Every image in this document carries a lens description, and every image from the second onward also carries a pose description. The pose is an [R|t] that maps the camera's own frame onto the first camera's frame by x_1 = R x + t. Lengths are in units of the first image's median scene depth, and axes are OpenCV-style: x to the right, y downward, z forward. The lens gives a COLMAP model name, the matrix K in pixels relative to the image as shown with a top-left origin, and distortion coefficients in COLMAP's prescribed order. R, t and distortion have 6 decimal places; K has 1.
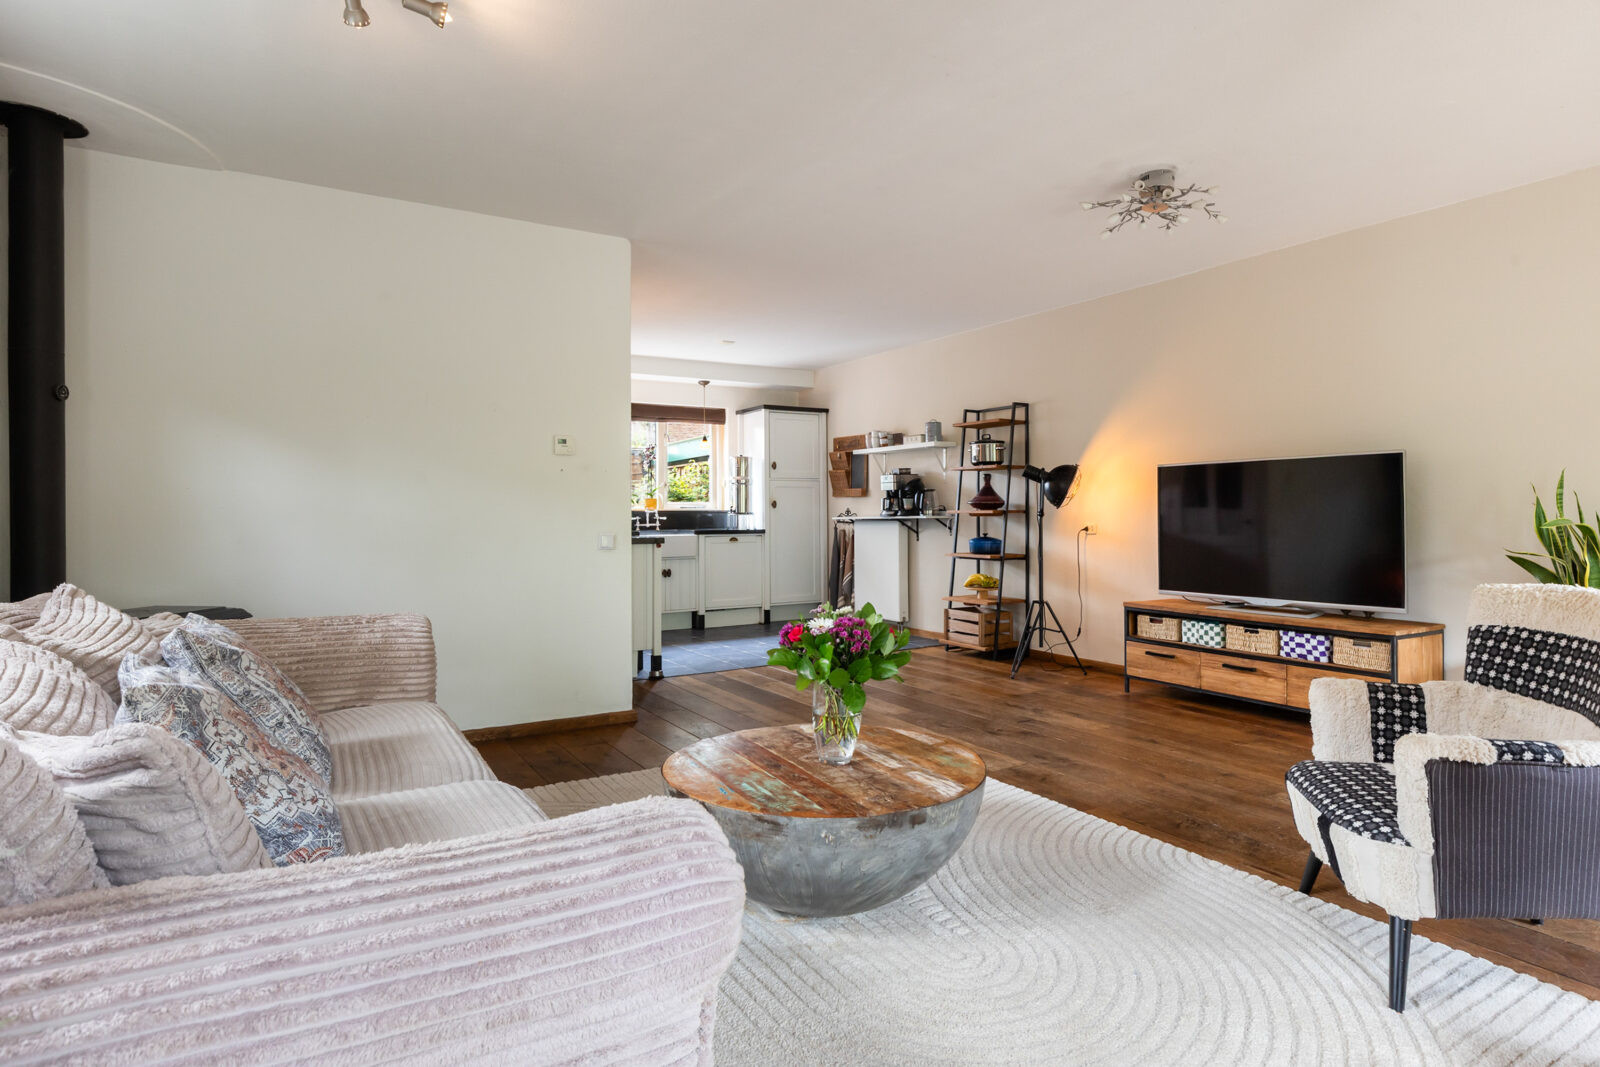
lens RADIAL K [[889.2, 0, 830.4], [0, 889.2, 515.3], [0, 0, 1]] dist [0.000797, 0.000144]
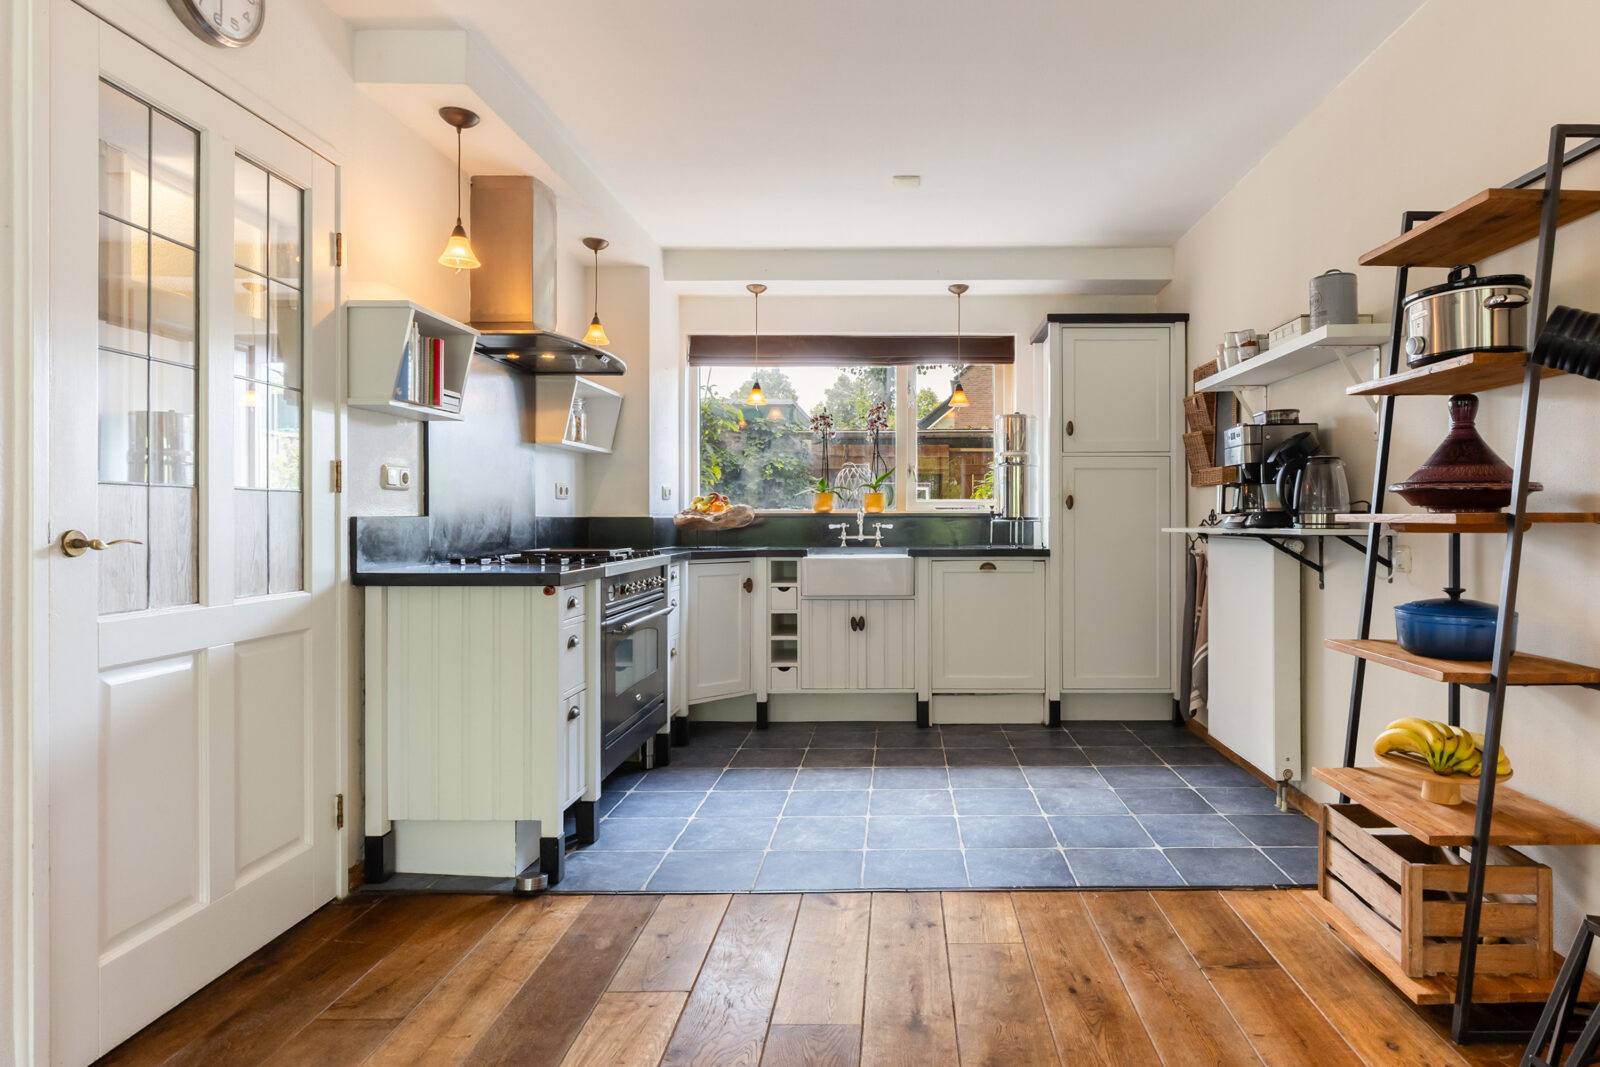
lens RADIAL K [[939.1, 0, 857.0], [0, 939.1, 526.1], [0, 0, 1]] dist [-0.000751, 0.000001]
pose [[0.838216, 0.008895, -0.545267, 0.165119], [-0.004346, 0.999944, 0.009631, -0.003359], [0.545322, -0.005704, 0.838207, 0.568687]]
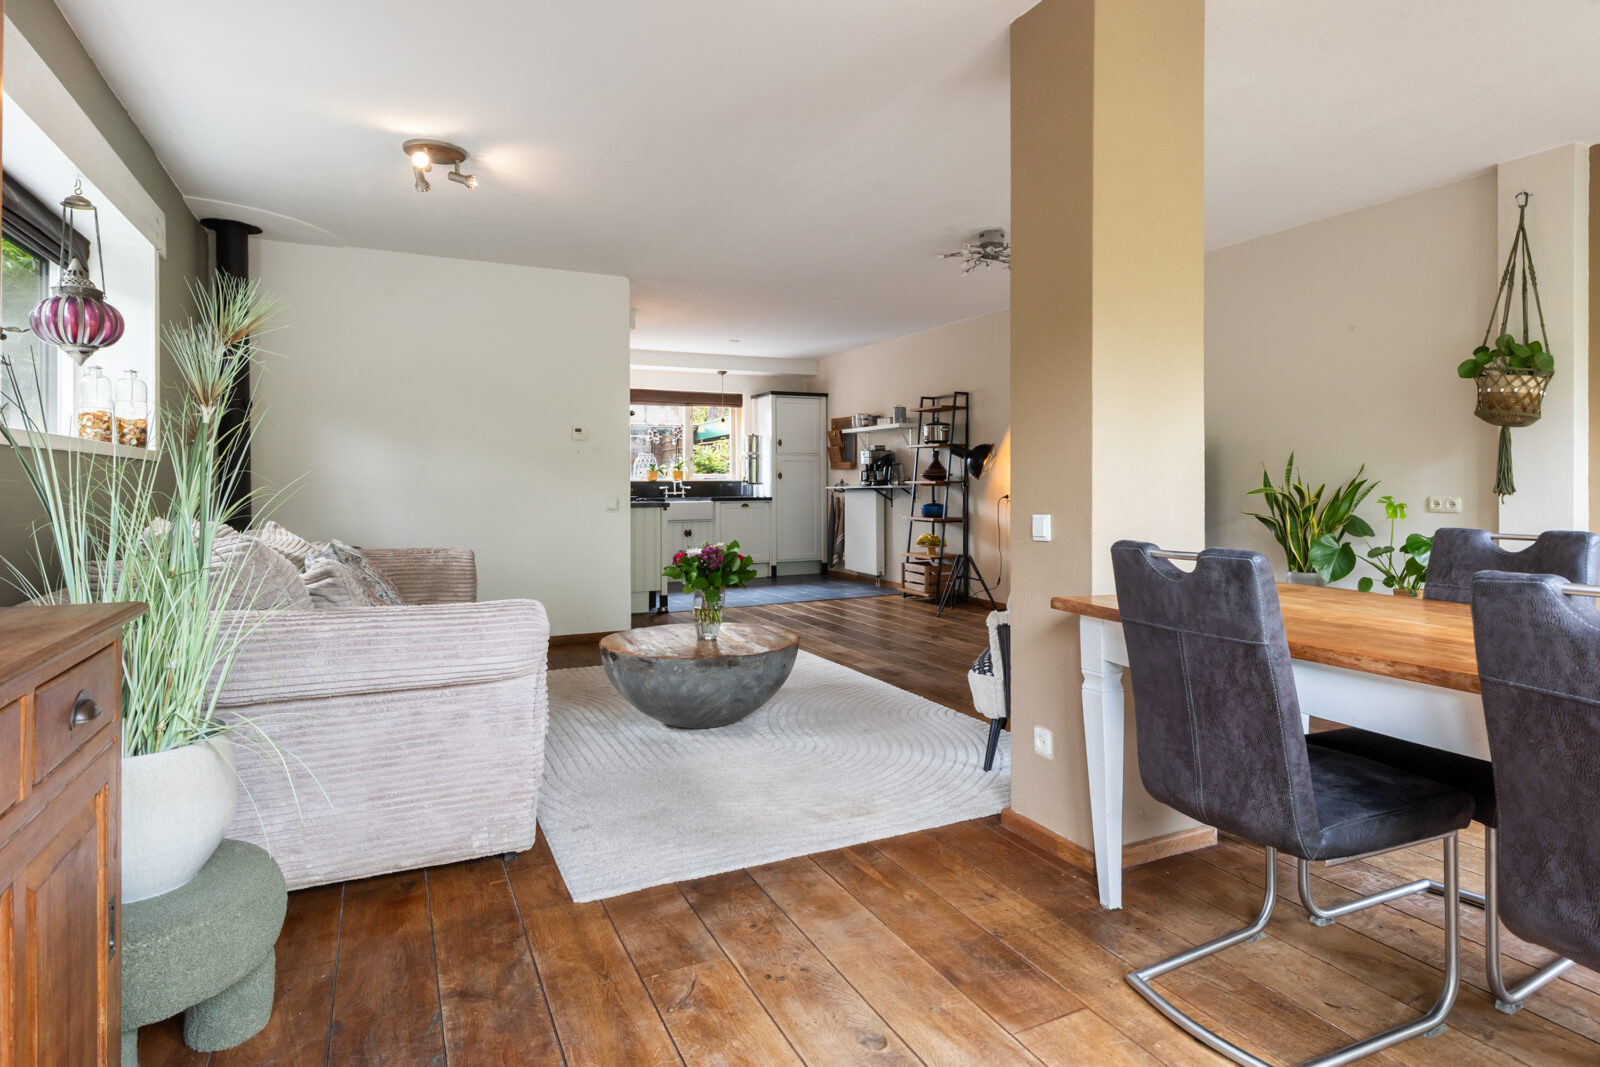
lens RADIAL K [[893.9, 0, 803.4], [0, 893.9, 498.6], [0, 0, 1]] dist [0.001915, -0.000137]
pose [[0.992930, 0.003313, -0.118656, 0.131579], [-0.001590, 0.999892, 0.014611, 0.000579], [0.118691, -0.014319, 0.992828, -0.205547]]
